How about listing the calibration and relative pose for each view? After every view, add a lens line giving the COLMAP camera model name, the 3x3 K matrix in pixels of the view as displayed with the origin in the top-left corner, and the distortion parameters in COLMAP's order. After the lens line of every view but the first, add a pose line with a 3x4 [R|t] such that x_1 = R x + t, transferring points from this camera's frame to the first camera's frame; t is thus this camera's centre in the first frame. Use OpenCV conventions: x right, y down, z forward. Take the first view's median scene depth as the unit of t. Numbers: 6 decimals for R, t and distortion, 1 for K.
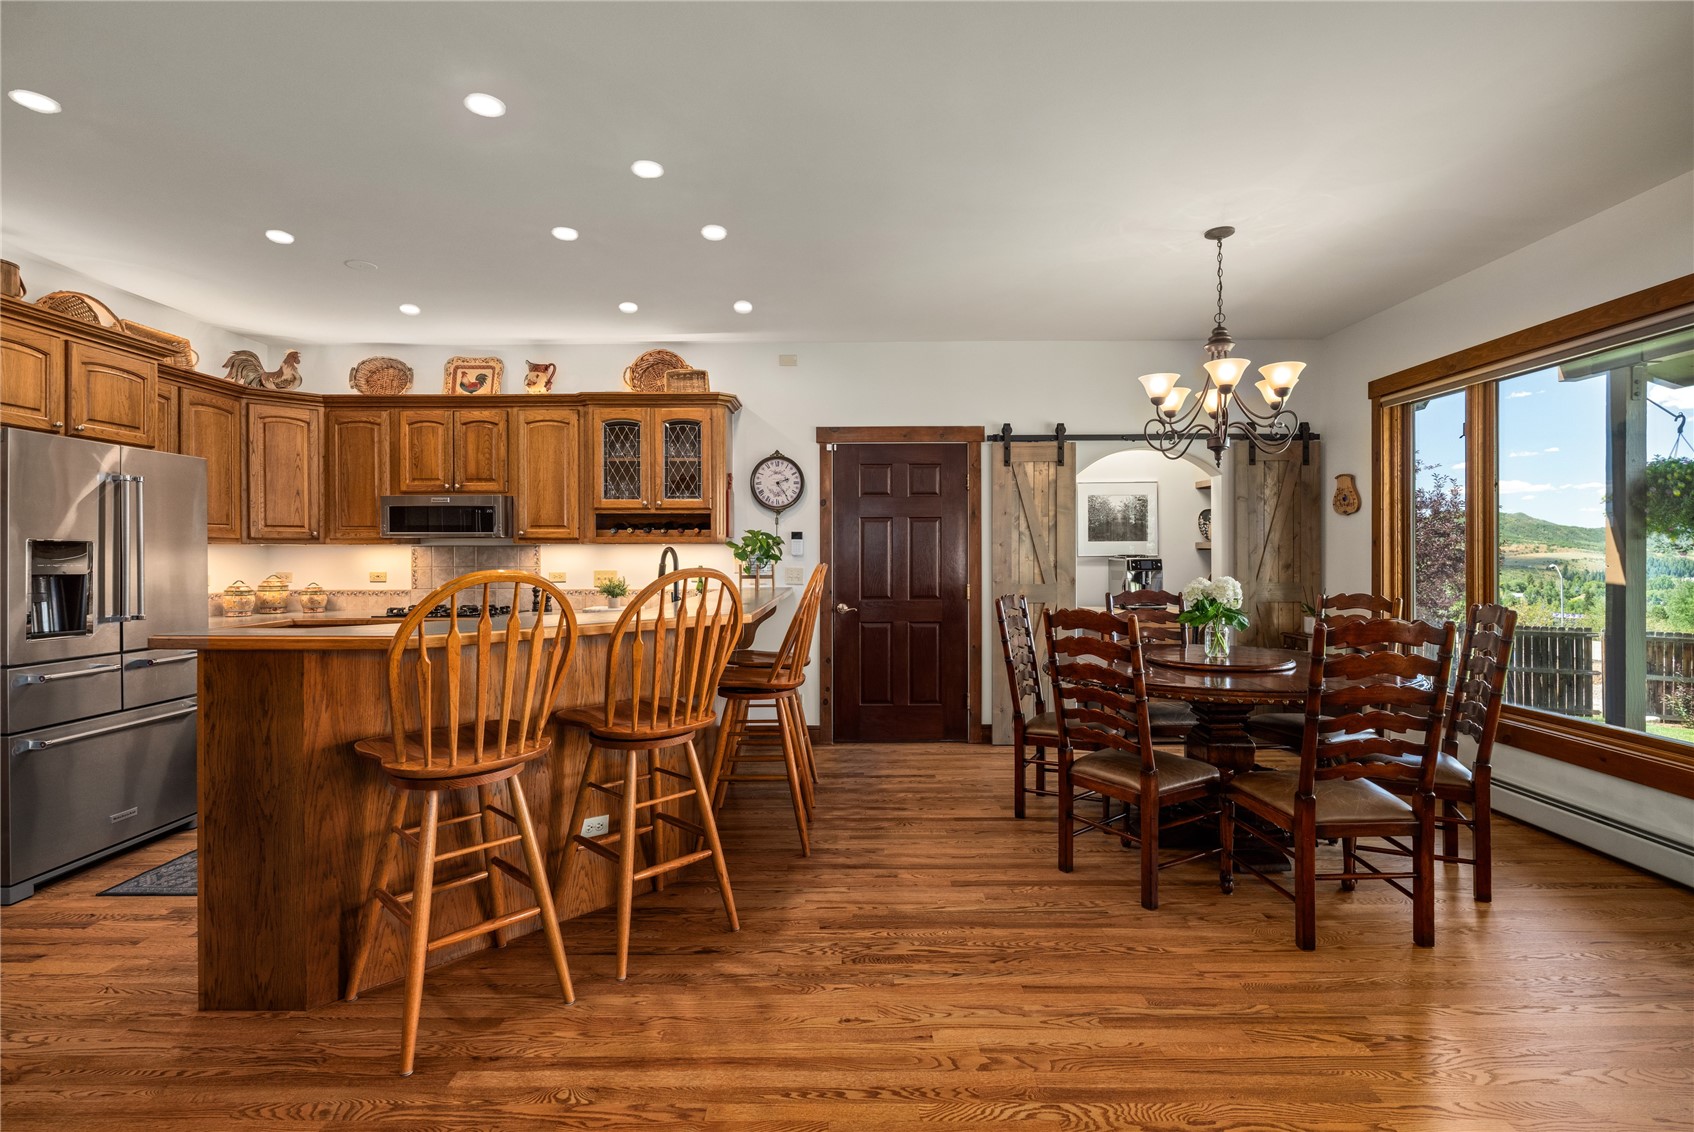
lens RADIAL K [[768.9, 0, 855.9], [0, 768.9, 554.2], [0, 0, 1]] dist [-0.004964, 0.000853]
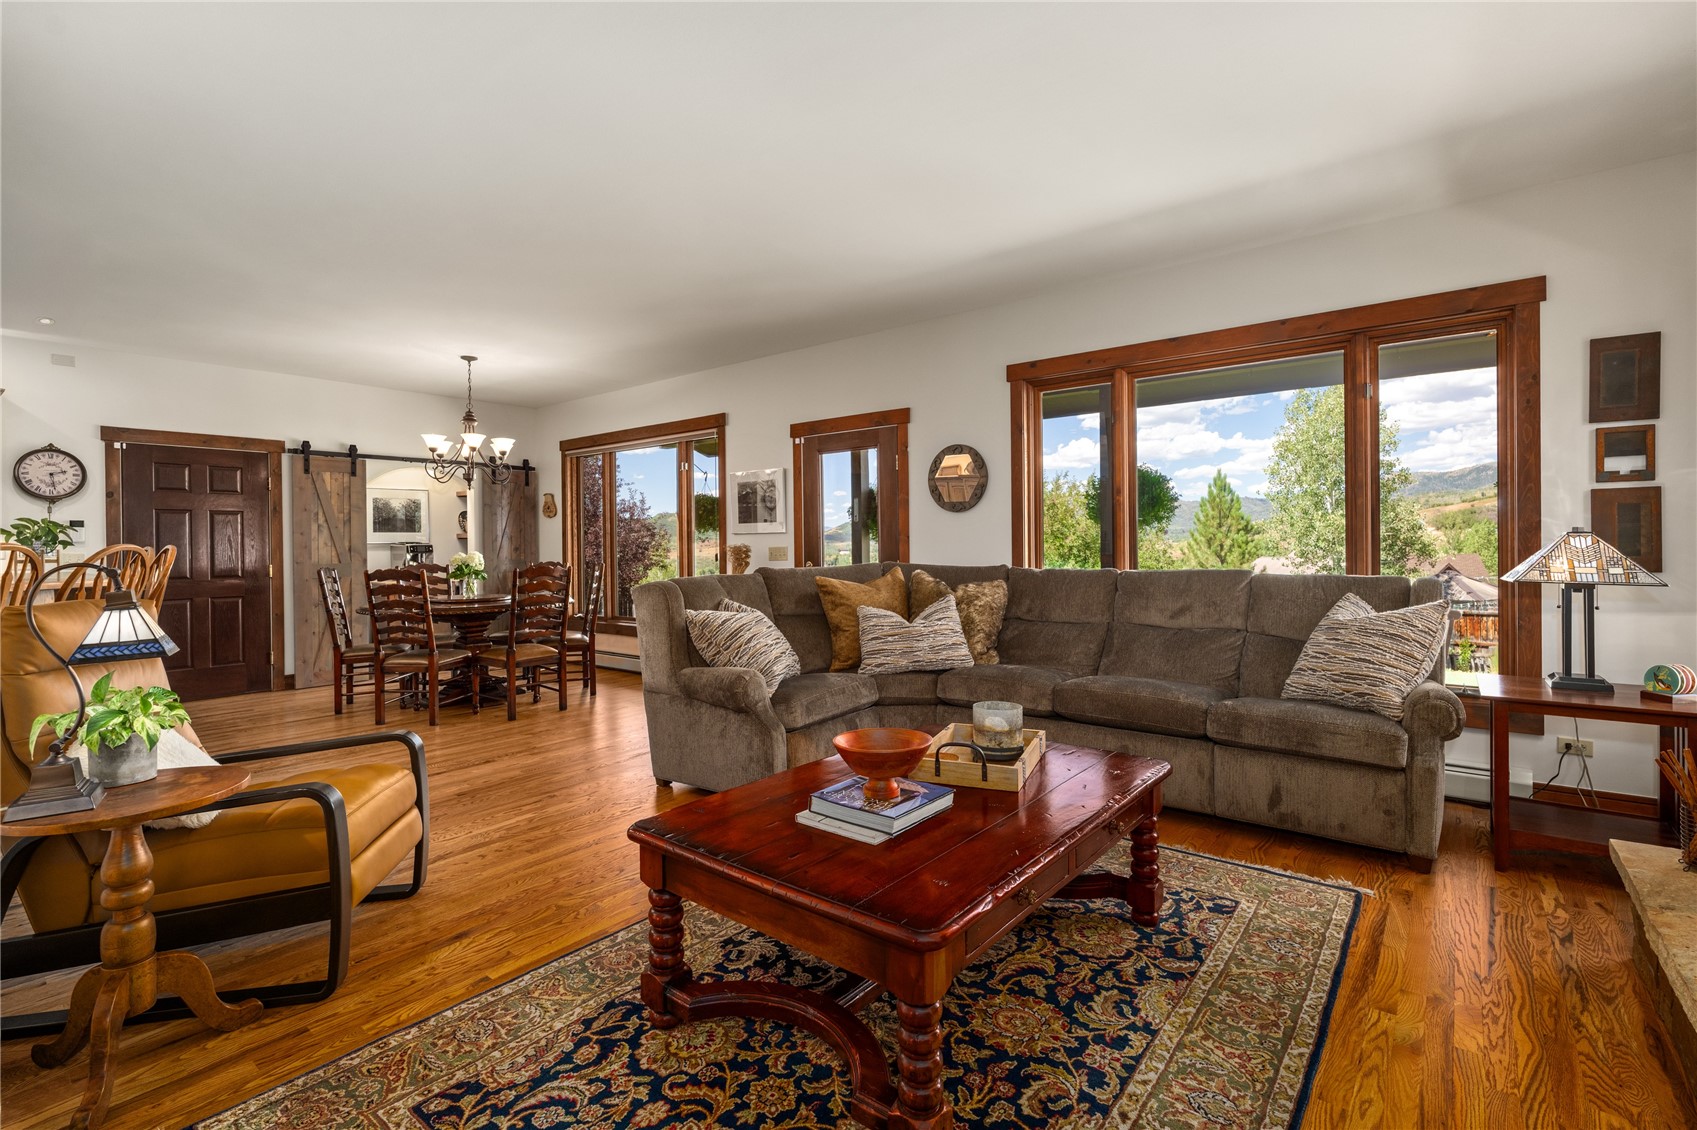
lens RADIAL K [[770.3, 0, 859.8], [0, 770.3, 550.6], [0, 0, 1]] dist [-0.004964, 0.000853]
pose [[0.622094, -0.008600, 0.782895, -0.240894], [0.007027, 0.999961, 0.005400, 0.015133], [-0.782911, 0.002142, 0.622130, -0.542825]]
